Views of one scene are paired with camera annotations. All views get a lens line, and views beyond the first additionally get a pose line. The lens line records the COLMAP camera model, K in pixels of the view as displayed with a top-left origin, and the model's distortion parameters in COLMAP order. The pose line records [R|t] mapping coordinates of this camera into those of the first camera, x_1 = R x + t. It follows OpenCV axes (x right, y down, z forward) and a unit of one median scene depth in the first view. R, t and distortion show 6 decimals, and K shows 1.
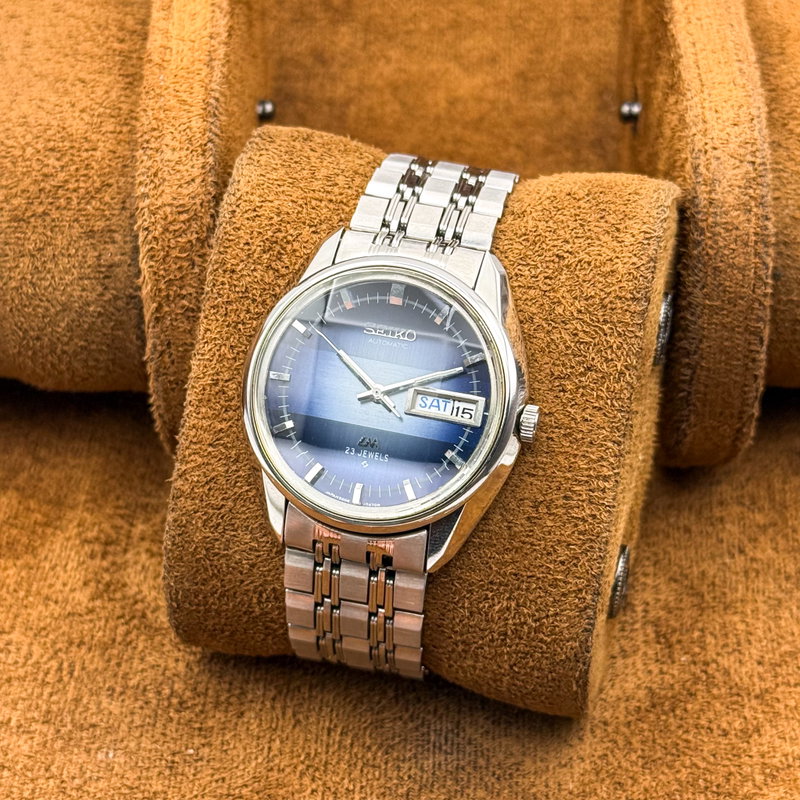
lens RADIAL K [[2094.9, 0, 400.0], [0, 2094.9, 400.0], [0, 0, 1]] dist [0.088625, -0.829908]
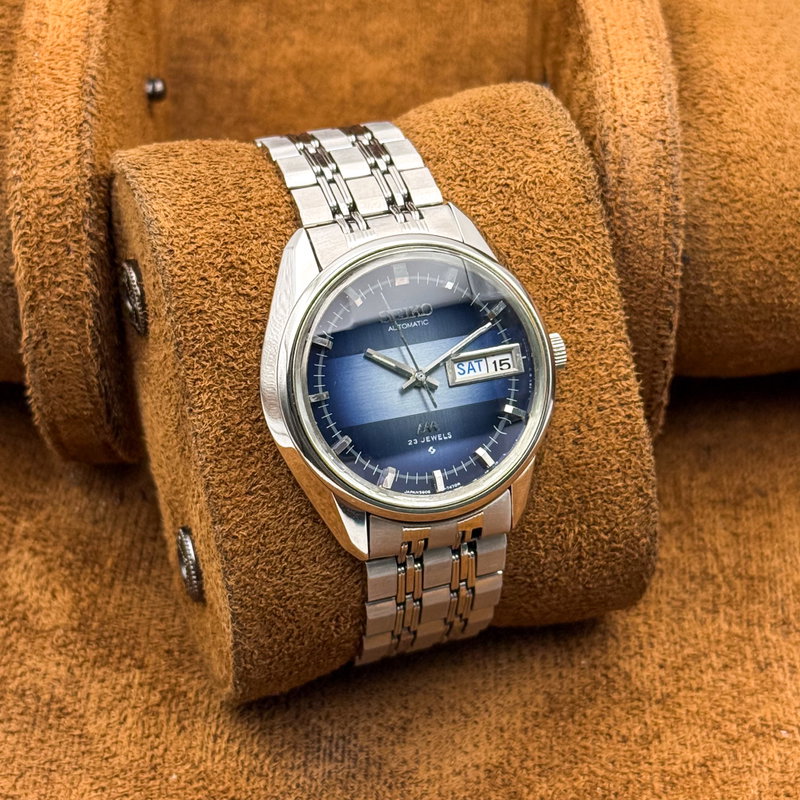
lens RADIAL K [[2094.9, 0, 400.0], [0, 2094.9, 400.0], [0, 0, 1]] dist [0.088625, -0.829908]
pose [[0.845953, -0.356051, 0.396977, -0.393959], [0.328480, 0.934367, 0.138052, -0.125992], [-0.420076, 0.013614, 0.907387, 0.120046]]
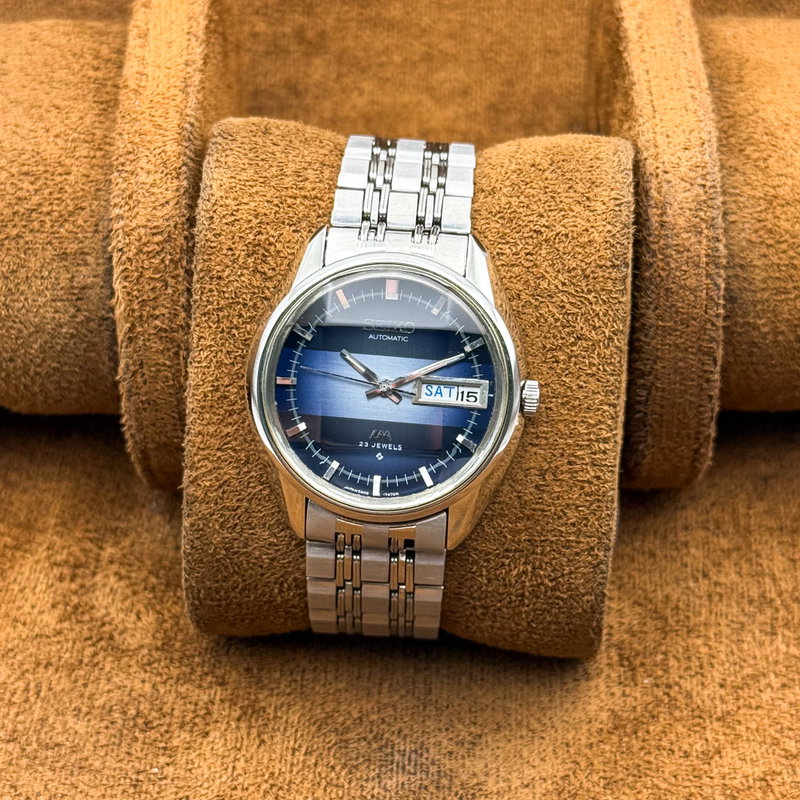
lens RADIAL K [[2094.9, 0, 400.0], [0, 2094.9, 400.0], [0, 0, 1]] dist [0.088625, -0.829908]
pose [[0.987150, -0.118482, 0.107223, -0.111050], [0.107967, 0.989205, 0.099075, -0.095529], [-0.117804, -0.086226, 0.989286, -0.023887]]
